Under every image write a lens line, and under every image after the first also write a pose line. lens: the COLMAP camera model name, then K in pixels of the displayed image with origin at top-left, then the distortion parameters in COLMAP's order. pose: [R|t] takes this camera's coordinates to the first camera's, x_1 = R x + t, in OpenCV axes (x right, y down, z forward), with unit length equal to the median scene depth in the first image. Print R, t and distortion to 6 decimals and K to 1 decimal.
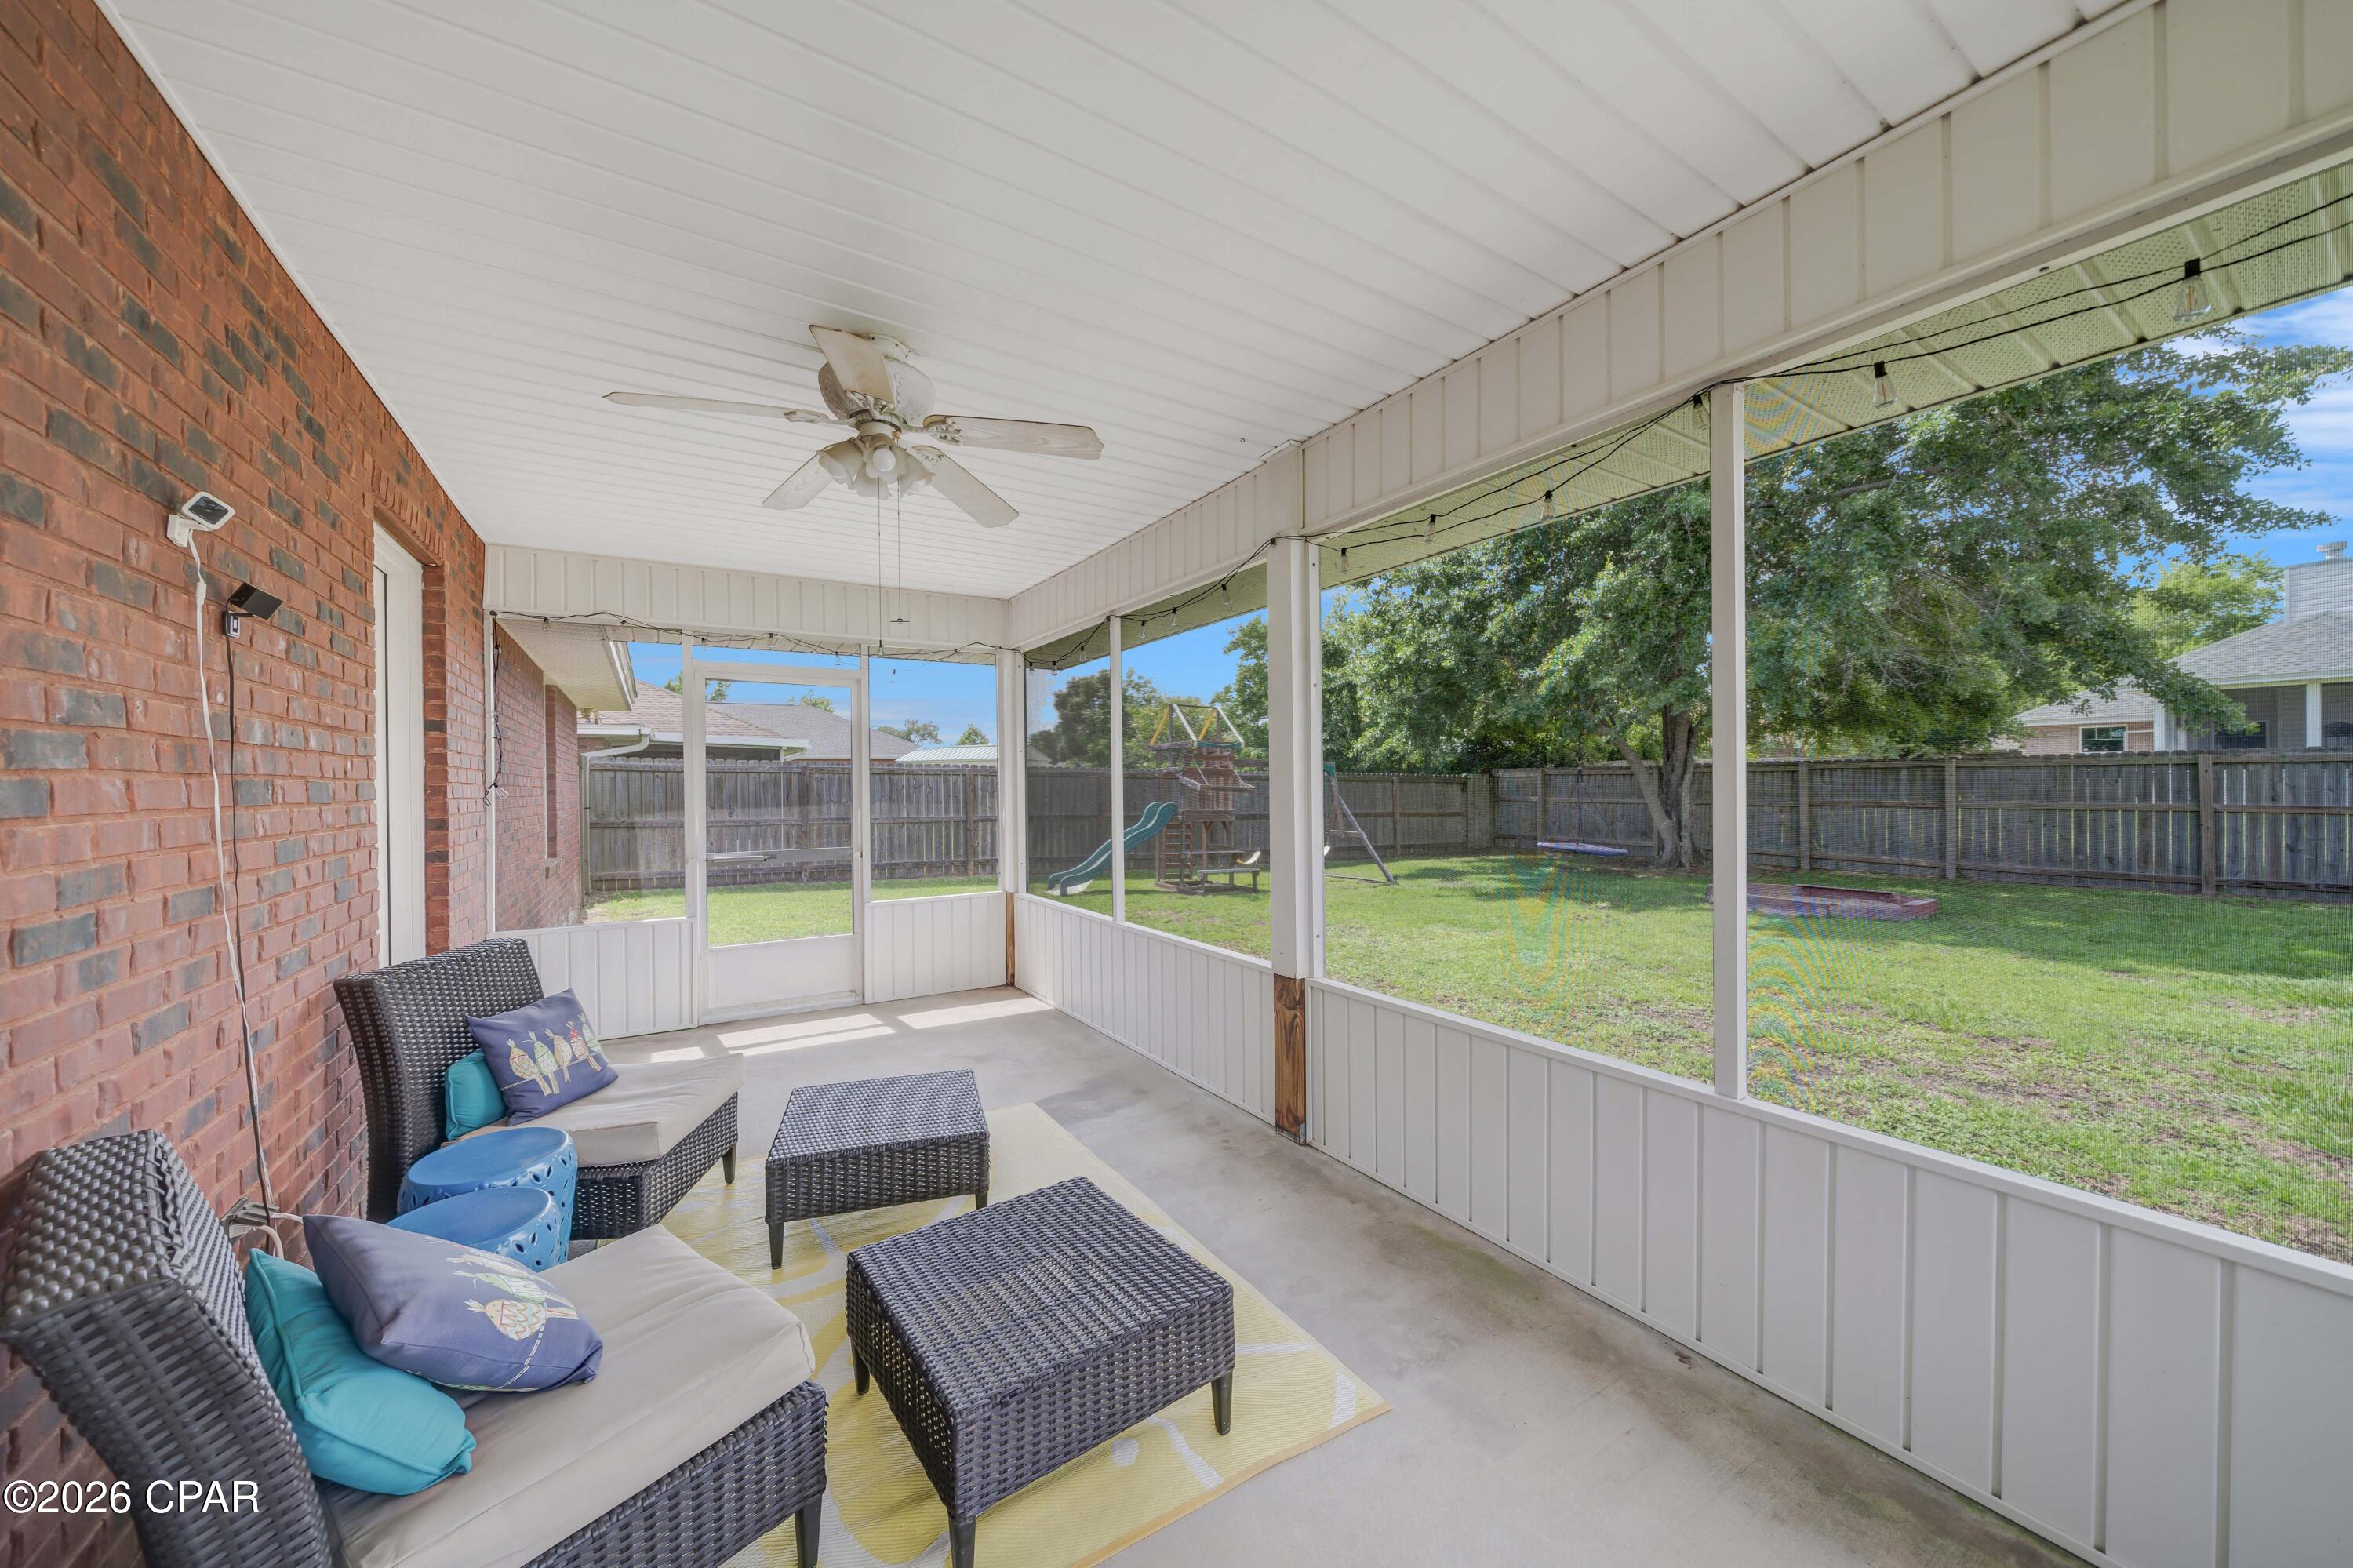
lens RADIAL K [[830.2, 0, 1176.5], [0, 830.2, 784.0], [0, 0, 1]] dist [0.002380, -0.000009]
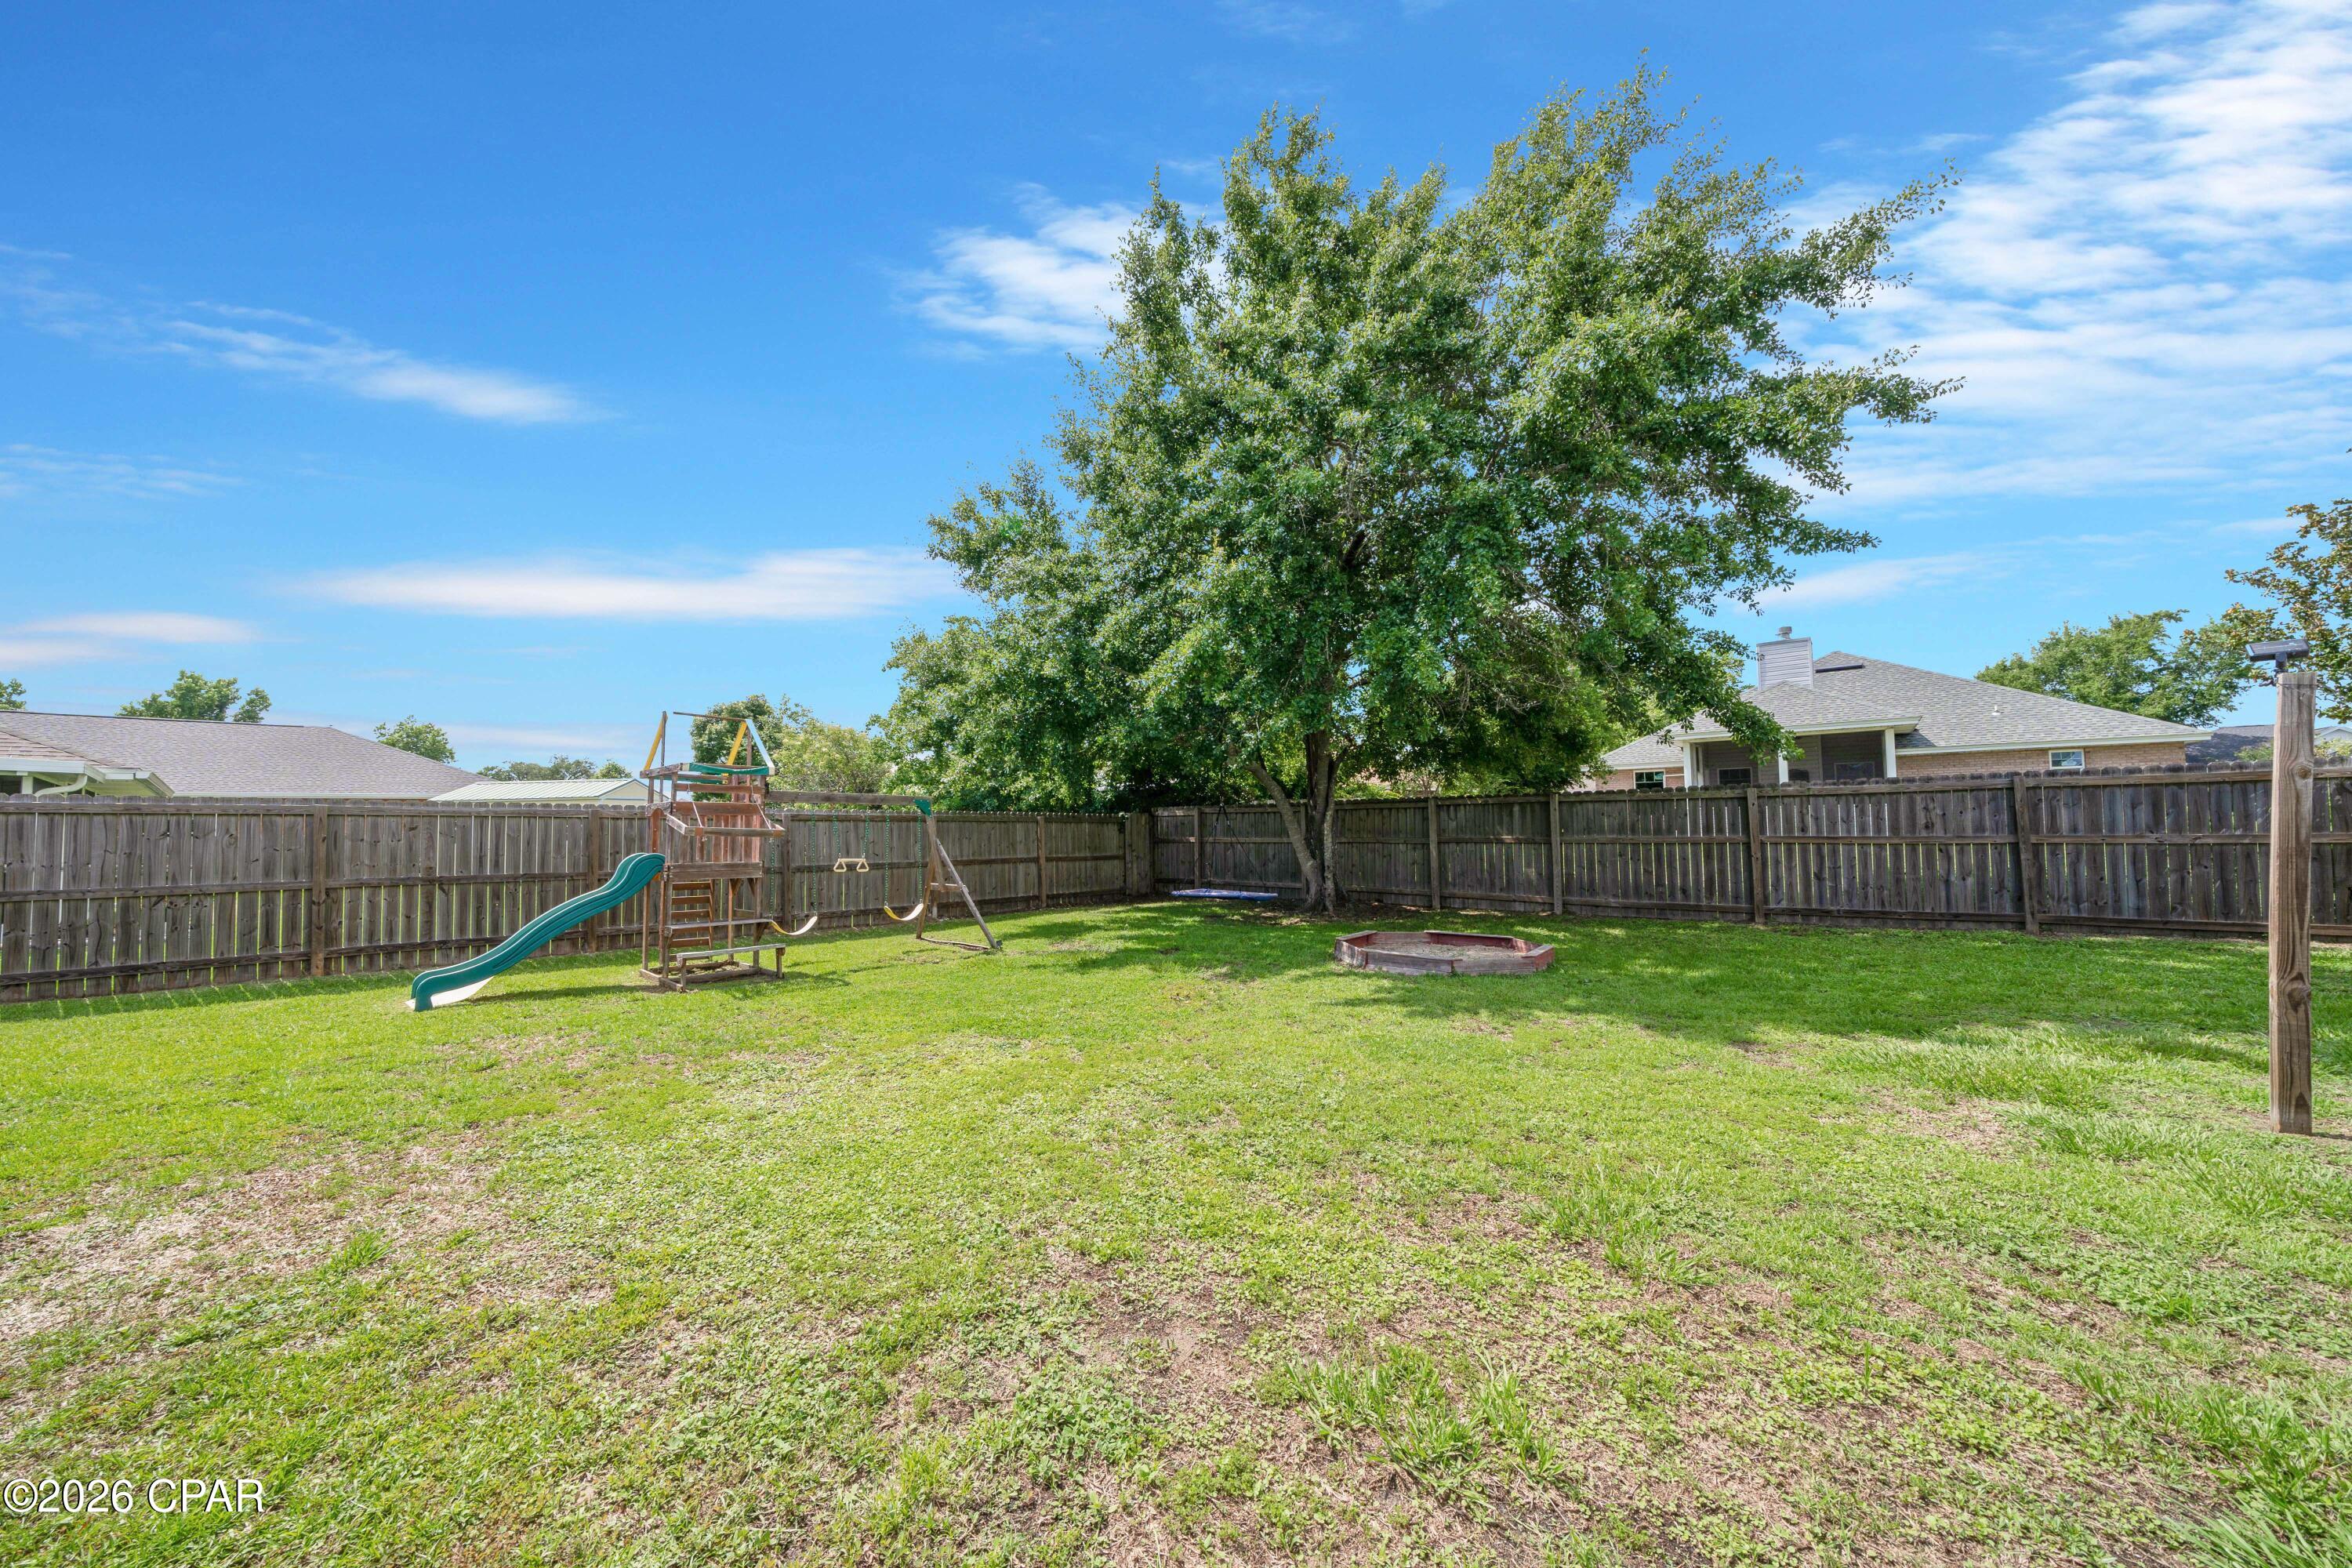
lens RADIAL K [[809.5, 0, 1175.1], [0, 809.5, 793.4], [0, 0, 1]] dist [0.007897, 0.000004]
pose [[0.947018, 0.003446, 0.321162, 0.207342], [0.009914, 0.999152, -0.039955, 0.004358], [-0.321027, 0.041022, 0.946181, 0.250224]]
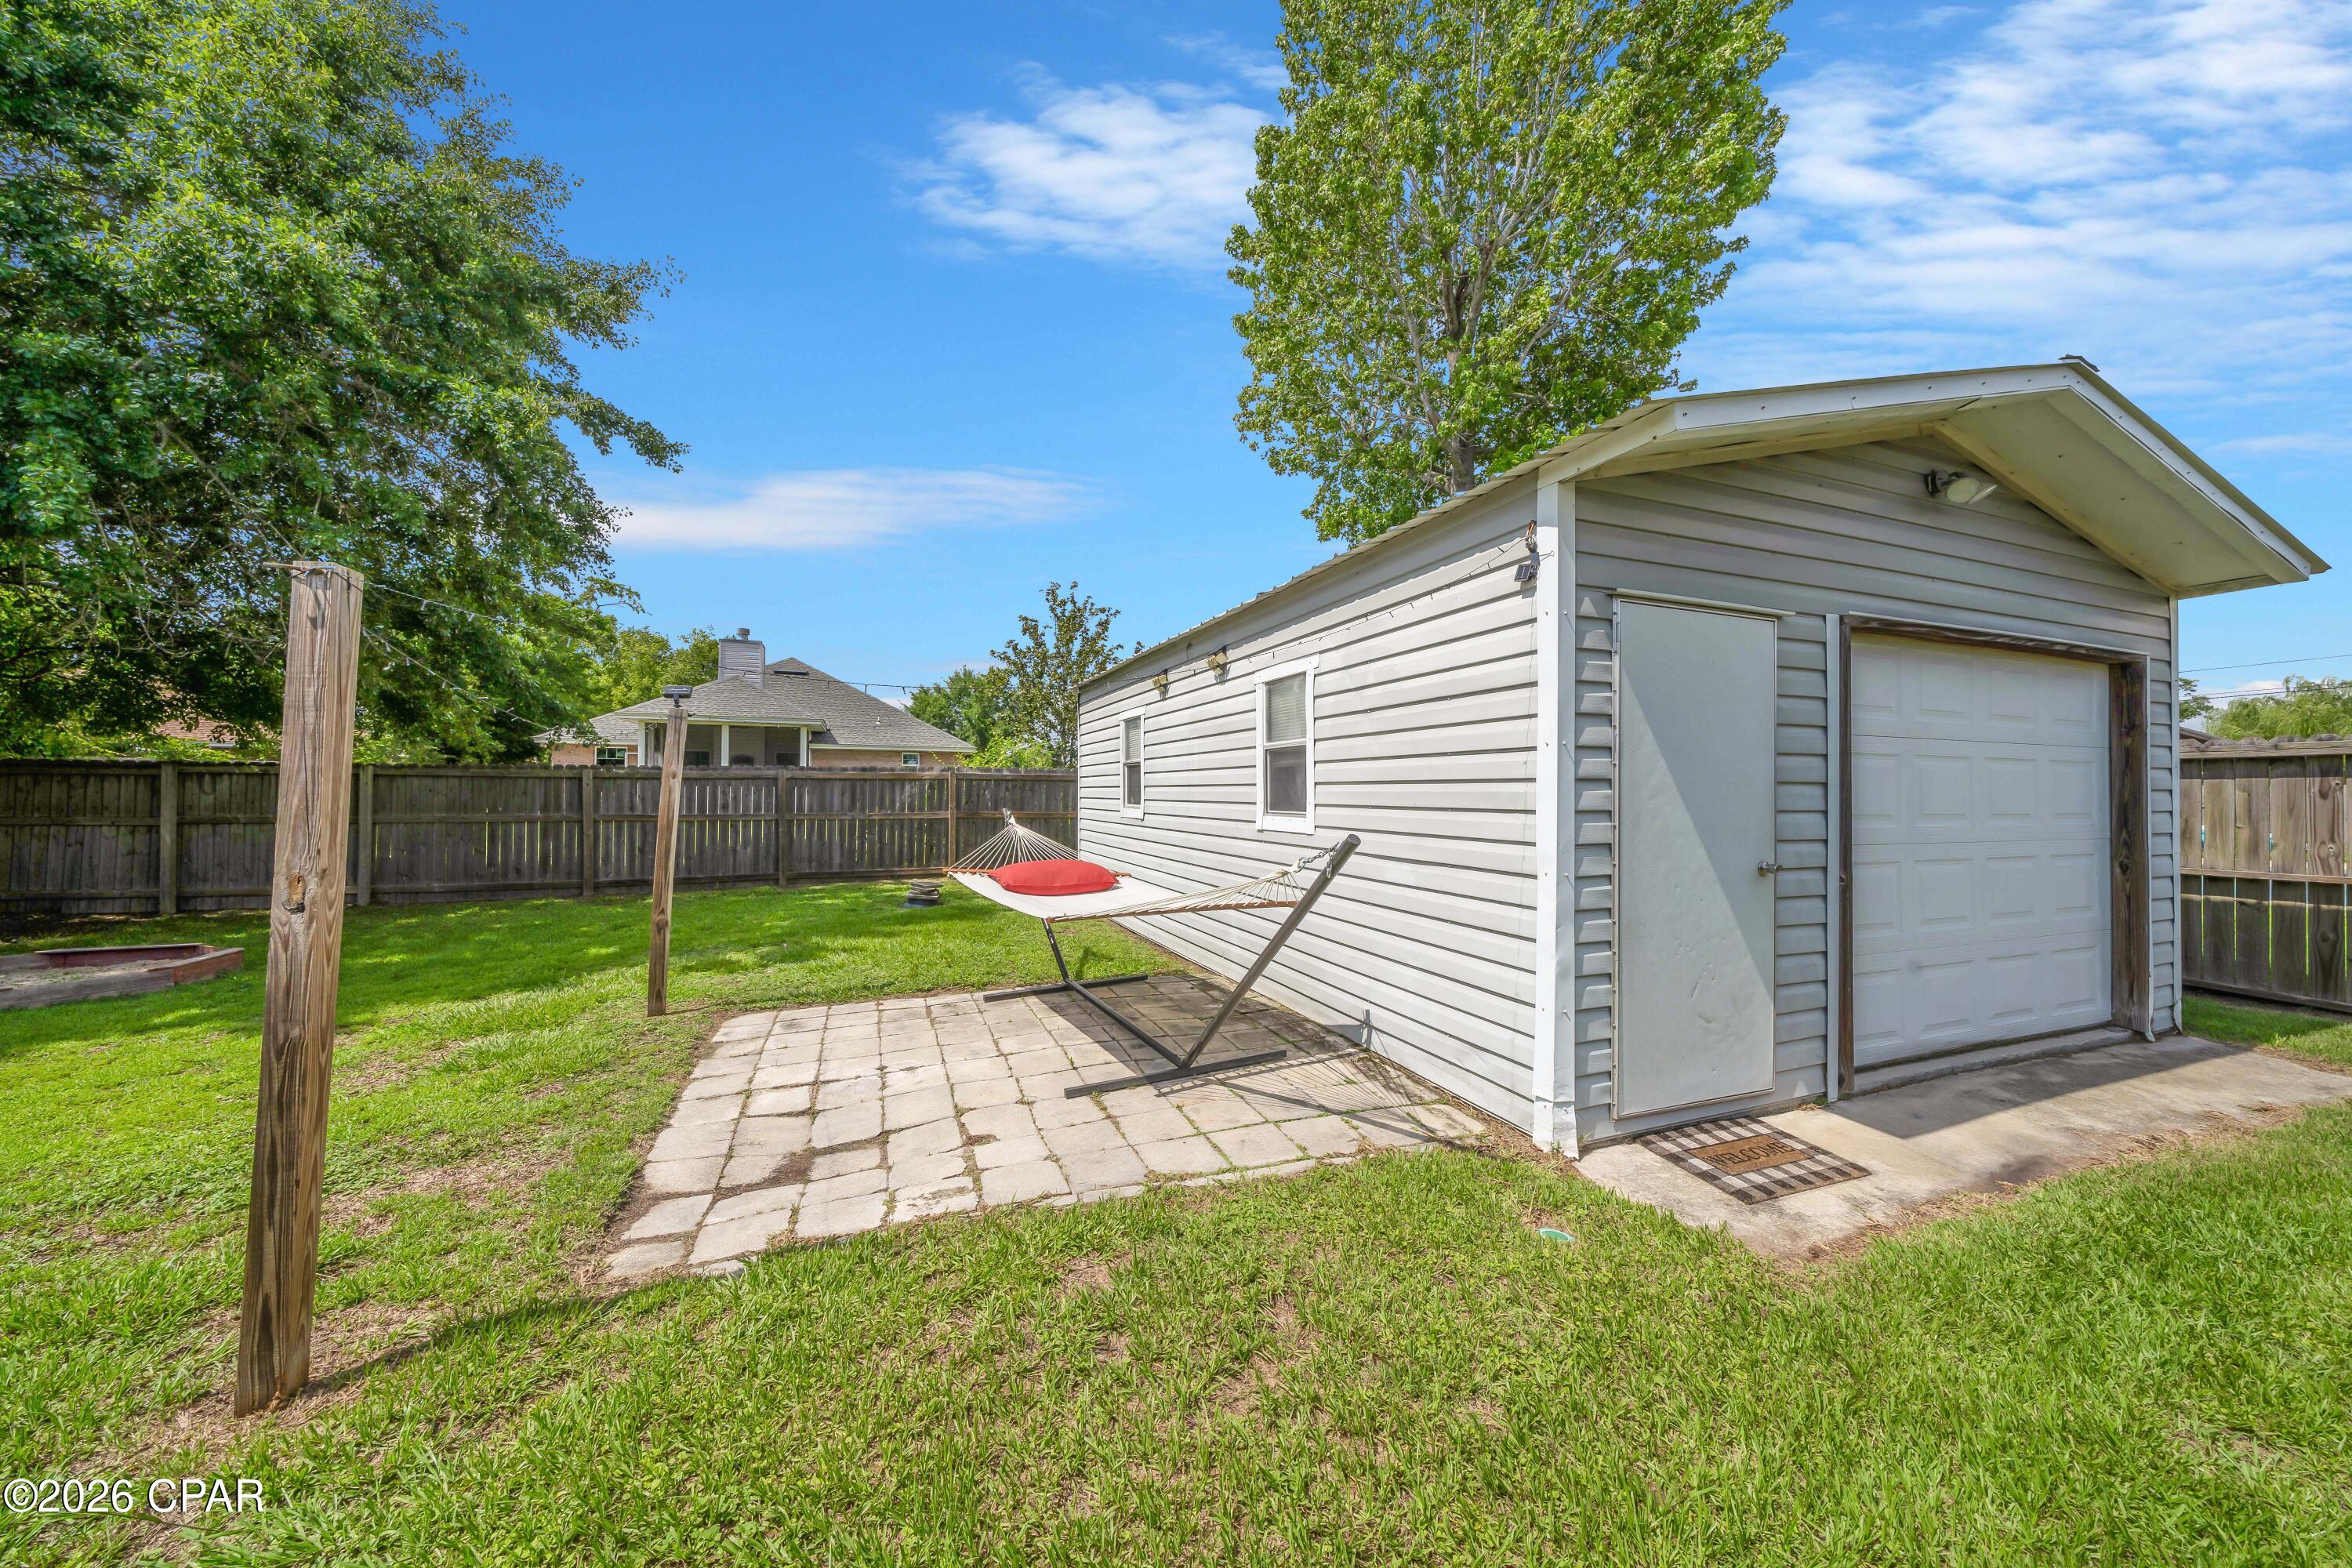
lens RADIAL K [[806.2, 0, 1155.9], [0, 806.2, 798.2], [0, 0, 1]] dist [-0.010319, -0.000021]
pose [[0.201132, 0.003493, 0.979558, 0.322968], [-0.005676, 0.999981, -0.002400, 0.001169], [-0.979548, -0.005077, 0.201148, 0.044951]]
